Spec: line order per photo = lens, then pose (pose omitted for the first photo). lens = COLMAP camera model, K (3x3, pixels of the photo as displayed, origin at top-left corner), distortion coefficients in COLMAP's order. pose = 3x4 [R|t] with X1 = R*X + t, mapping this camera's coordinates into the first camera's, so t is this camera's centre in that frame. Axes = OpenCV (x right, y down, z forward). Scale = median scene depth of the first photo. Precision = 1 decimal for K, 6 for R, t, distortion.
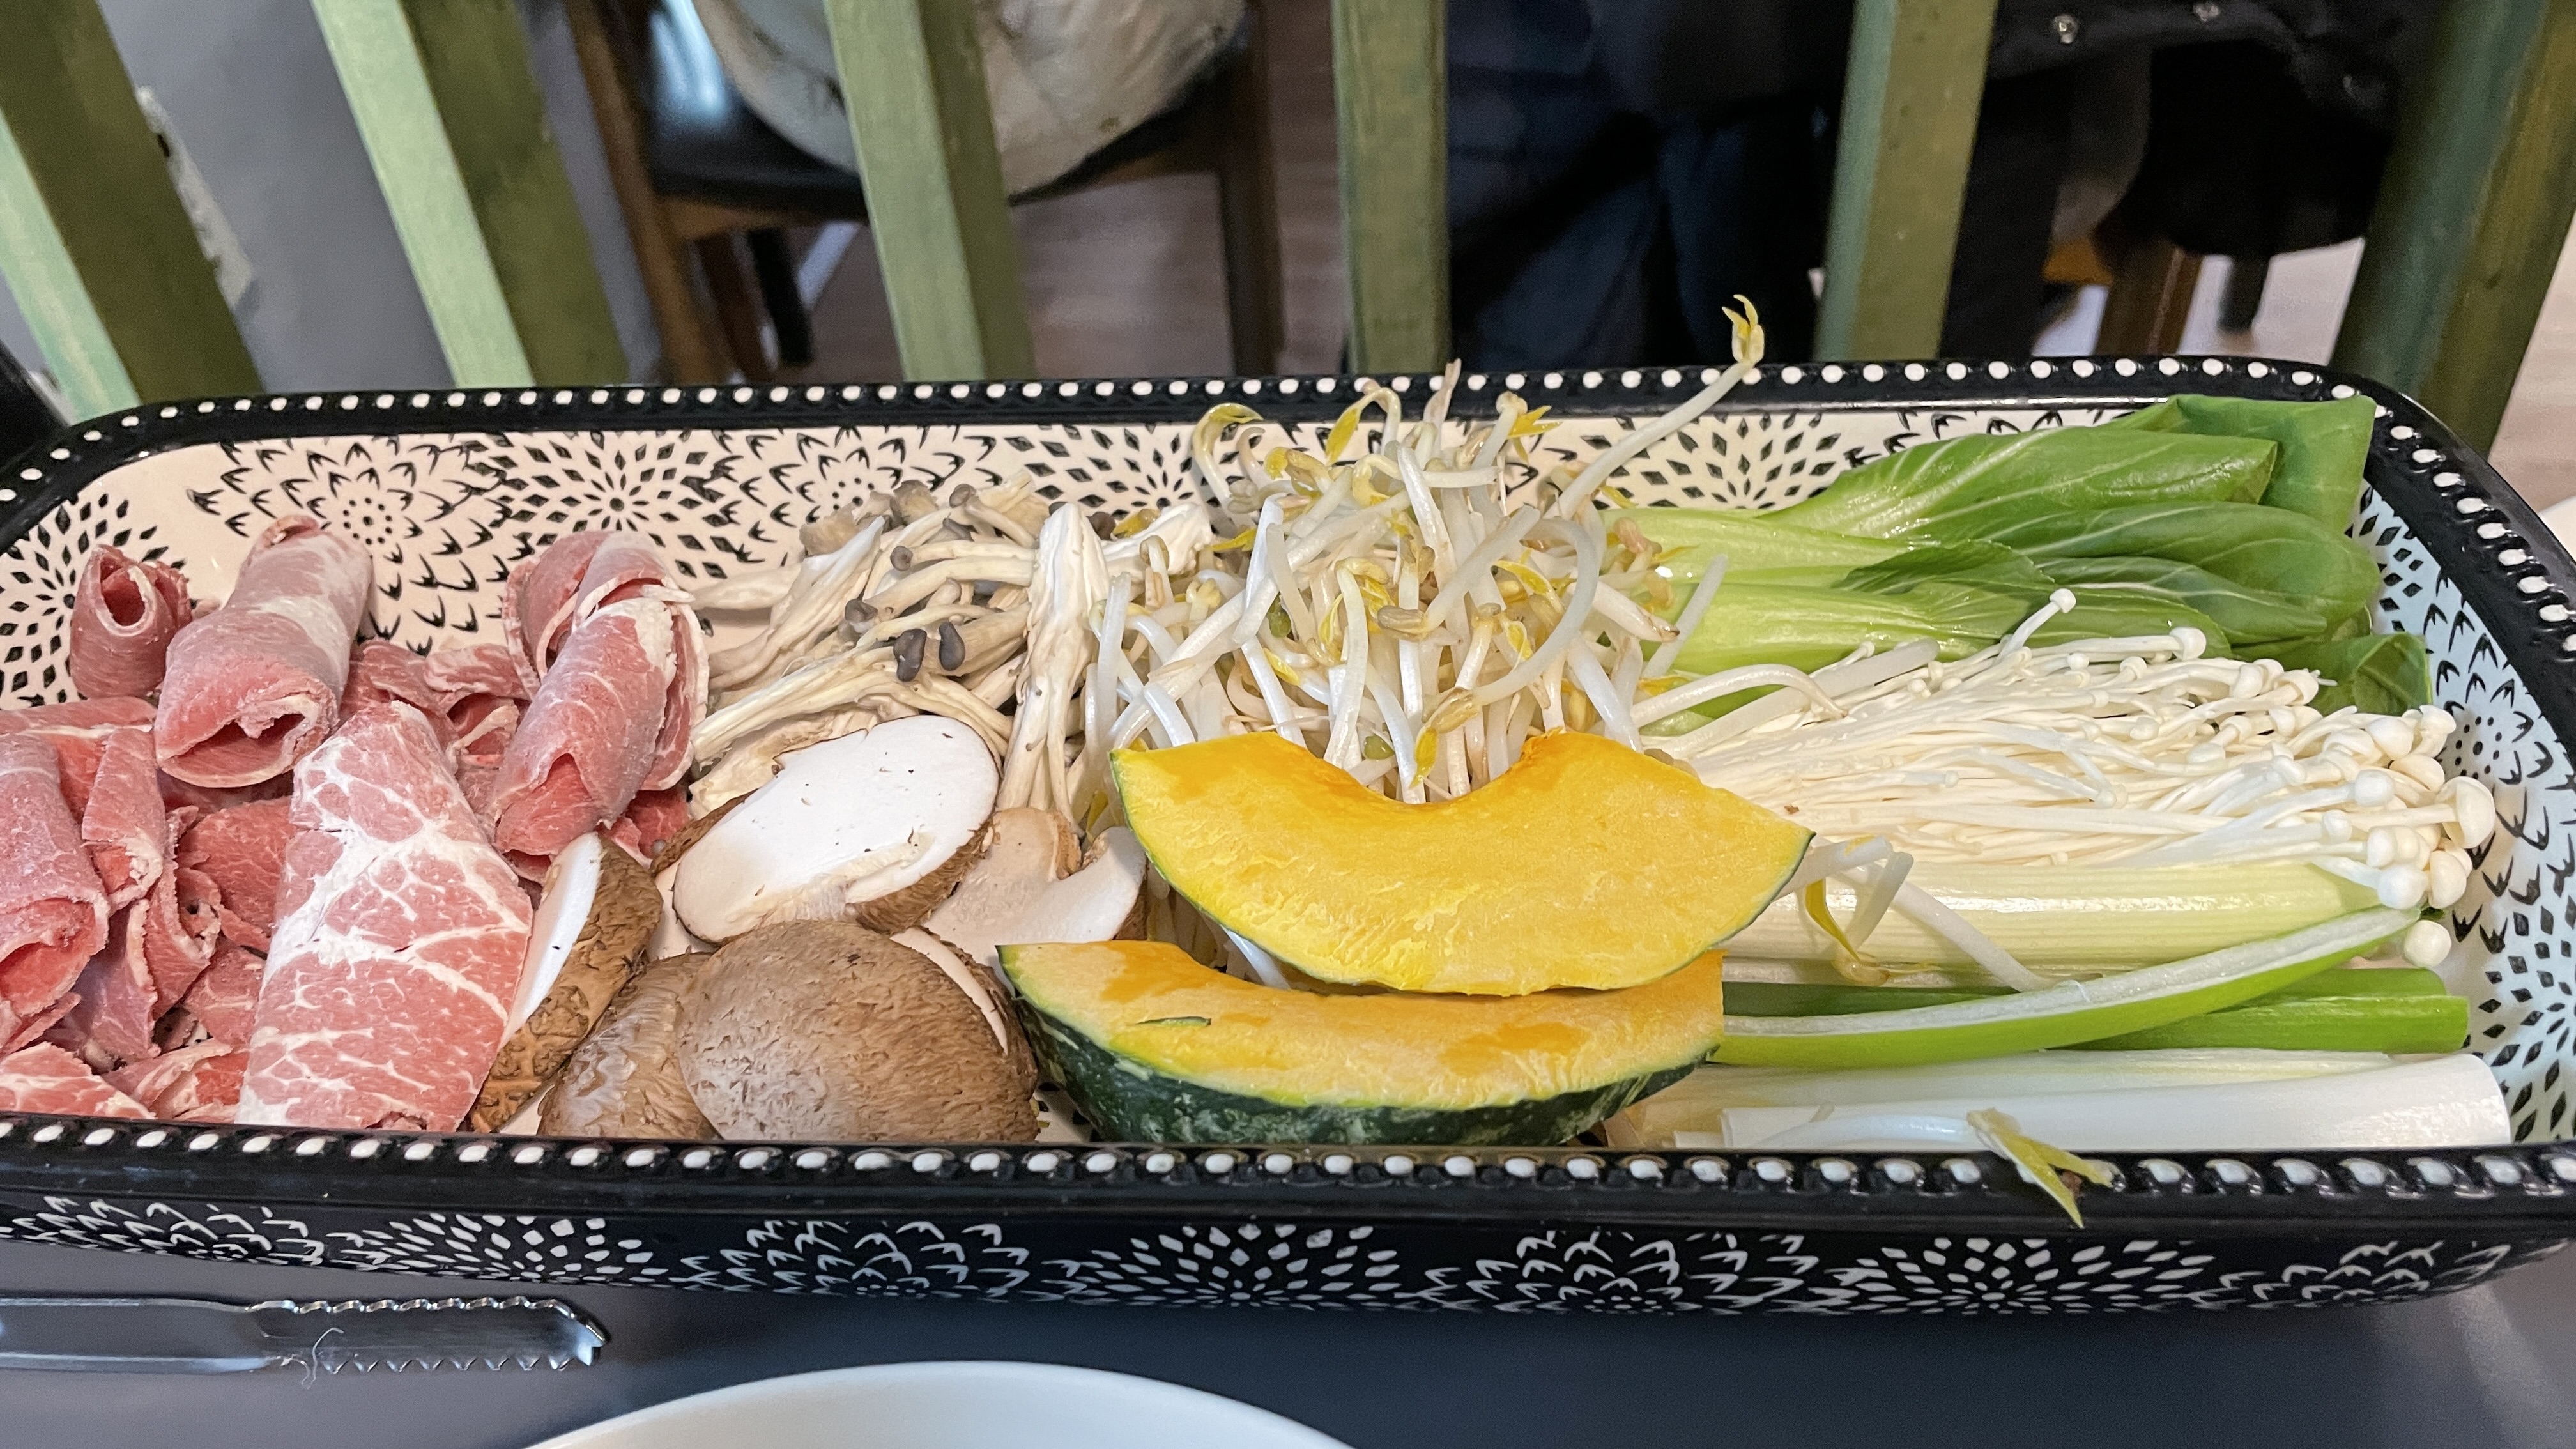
lens RADIAL K [[1987.0, 0, 1288.0], [0, 1987.0, 724.5], [0, 0, 1]] dist [0.043529, -0.081172]
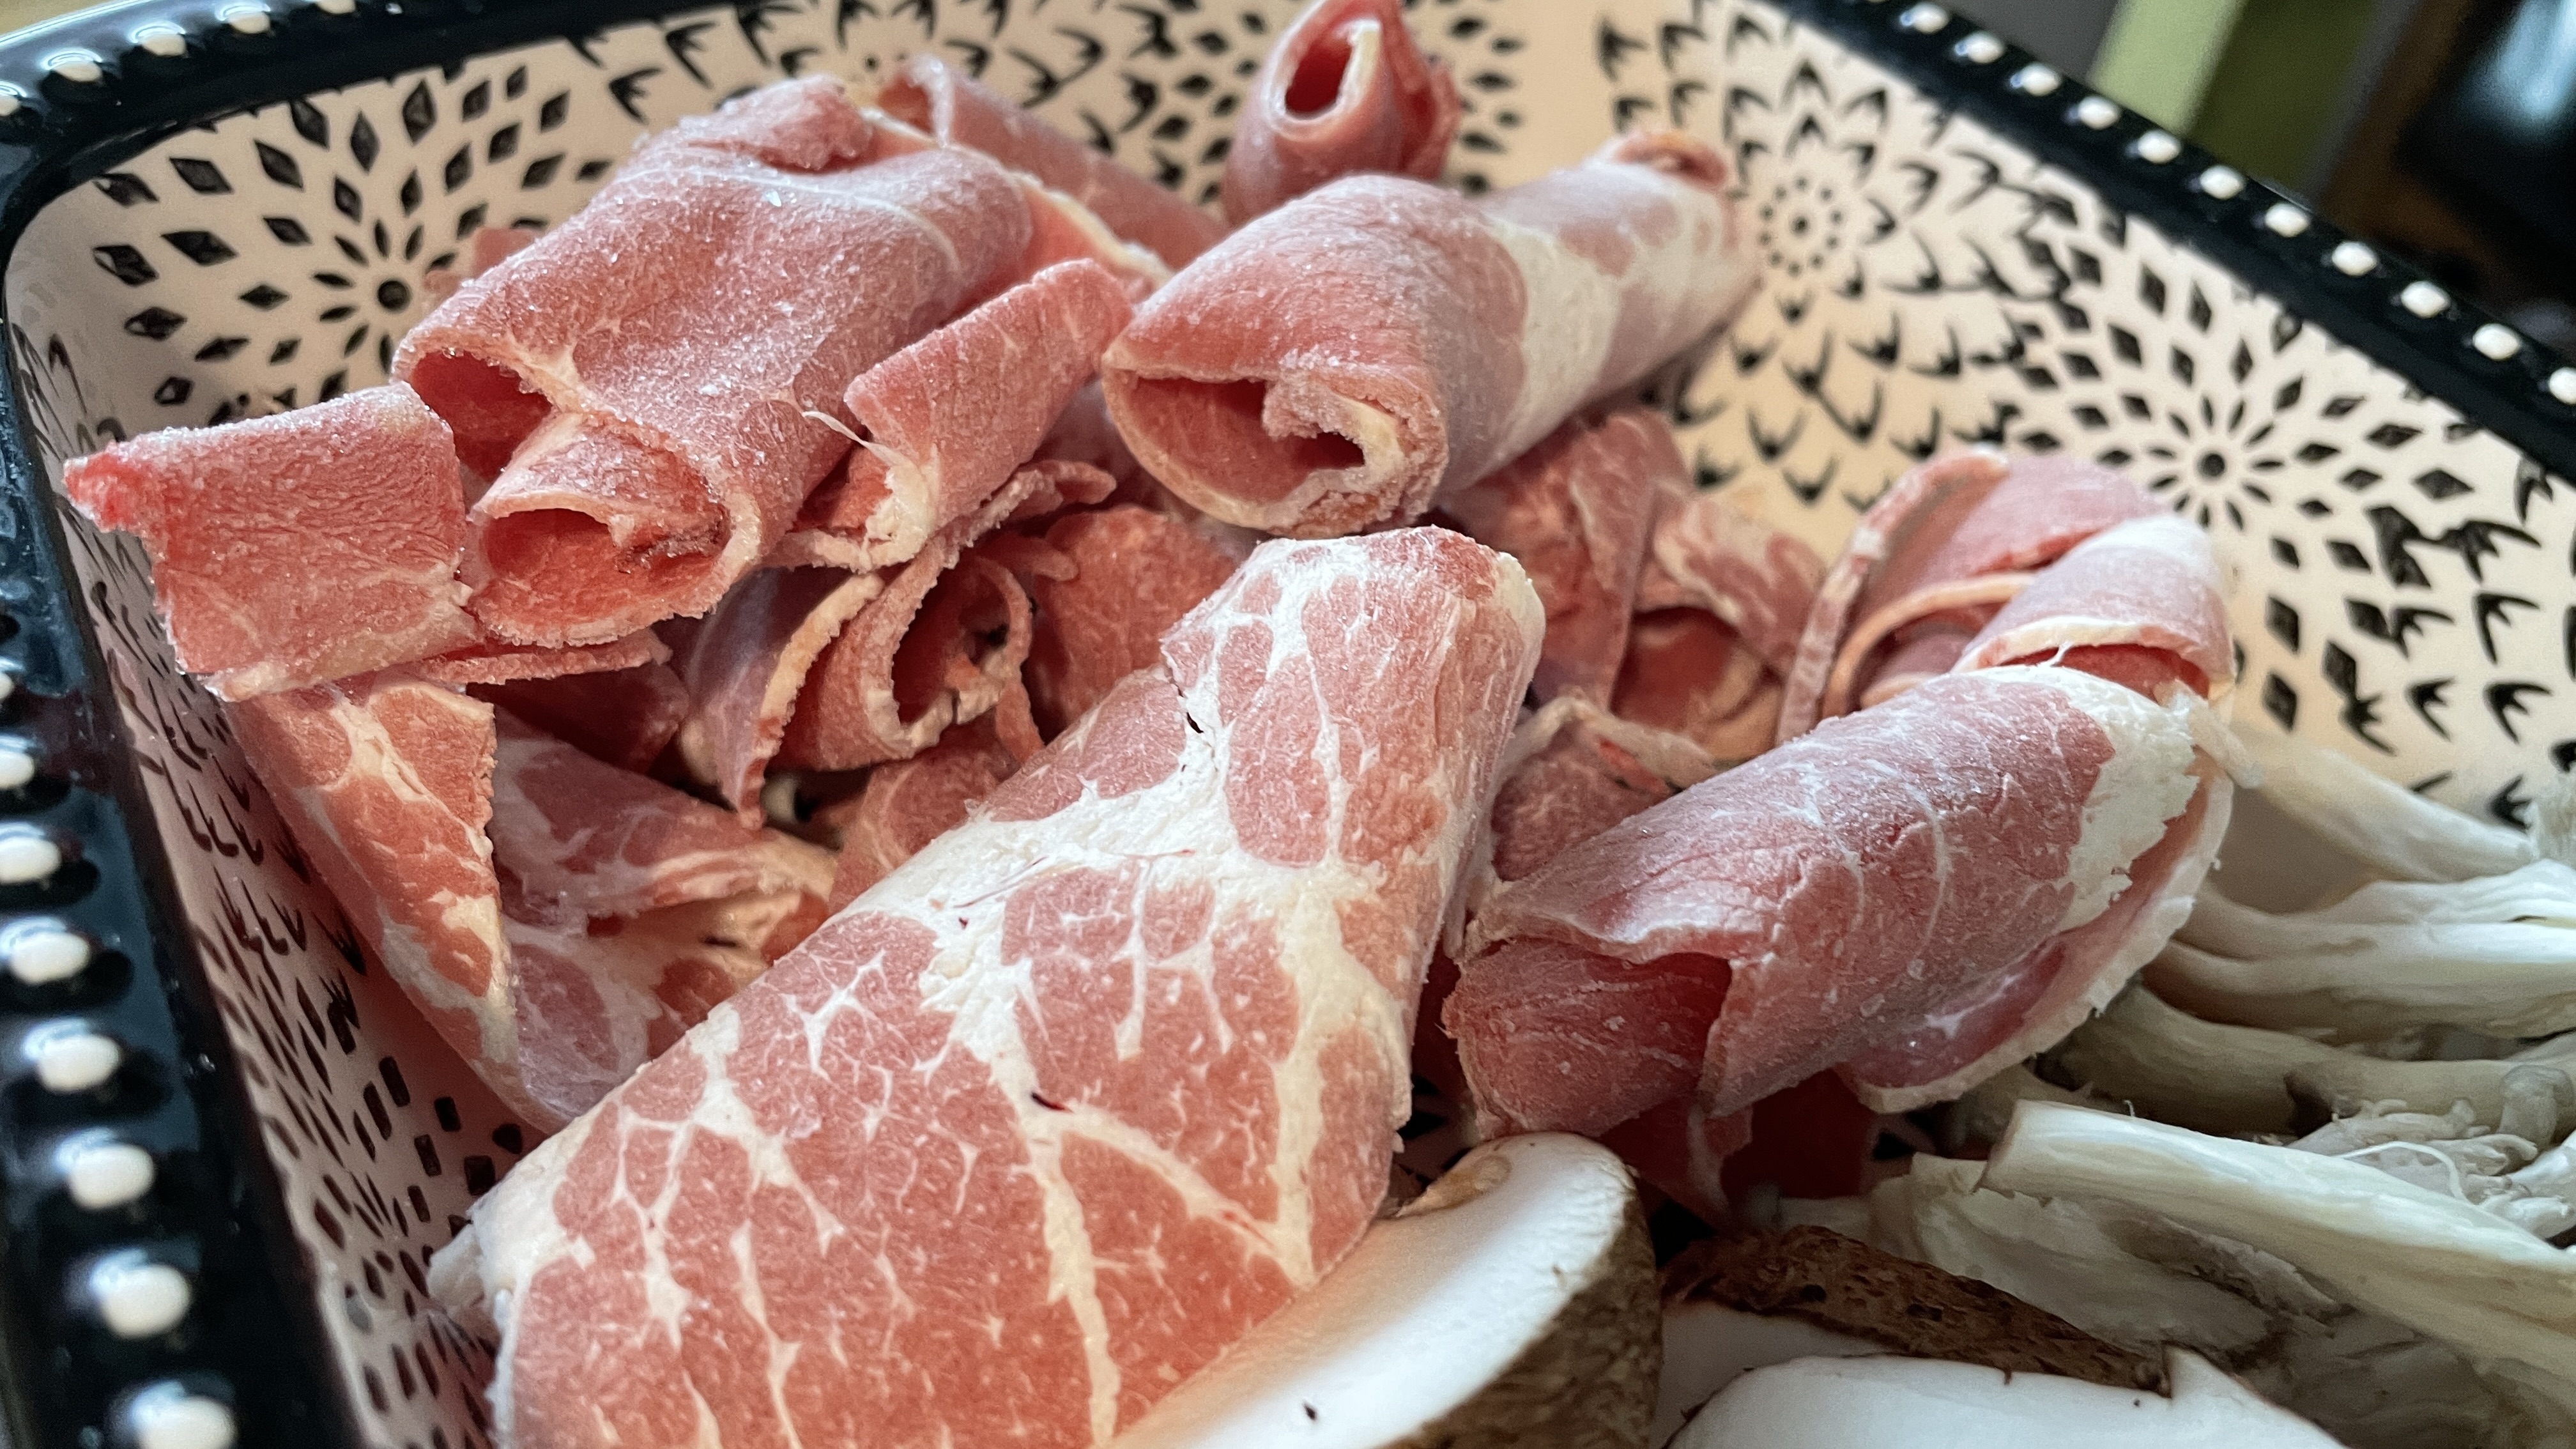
lens RADIAL K [[1987.0, 0, 1288.0], [0, 1987.0, 724.5], [0, 0, 1]] dist [0.043529, -0.081172]
pose [[0.604510, 0.631959, -0.484970, -0.203256], [-0.608274, 0.759300, 0.231228, -0.041022], [0.514365, 0.155215, 0.843408, 0.506609]]
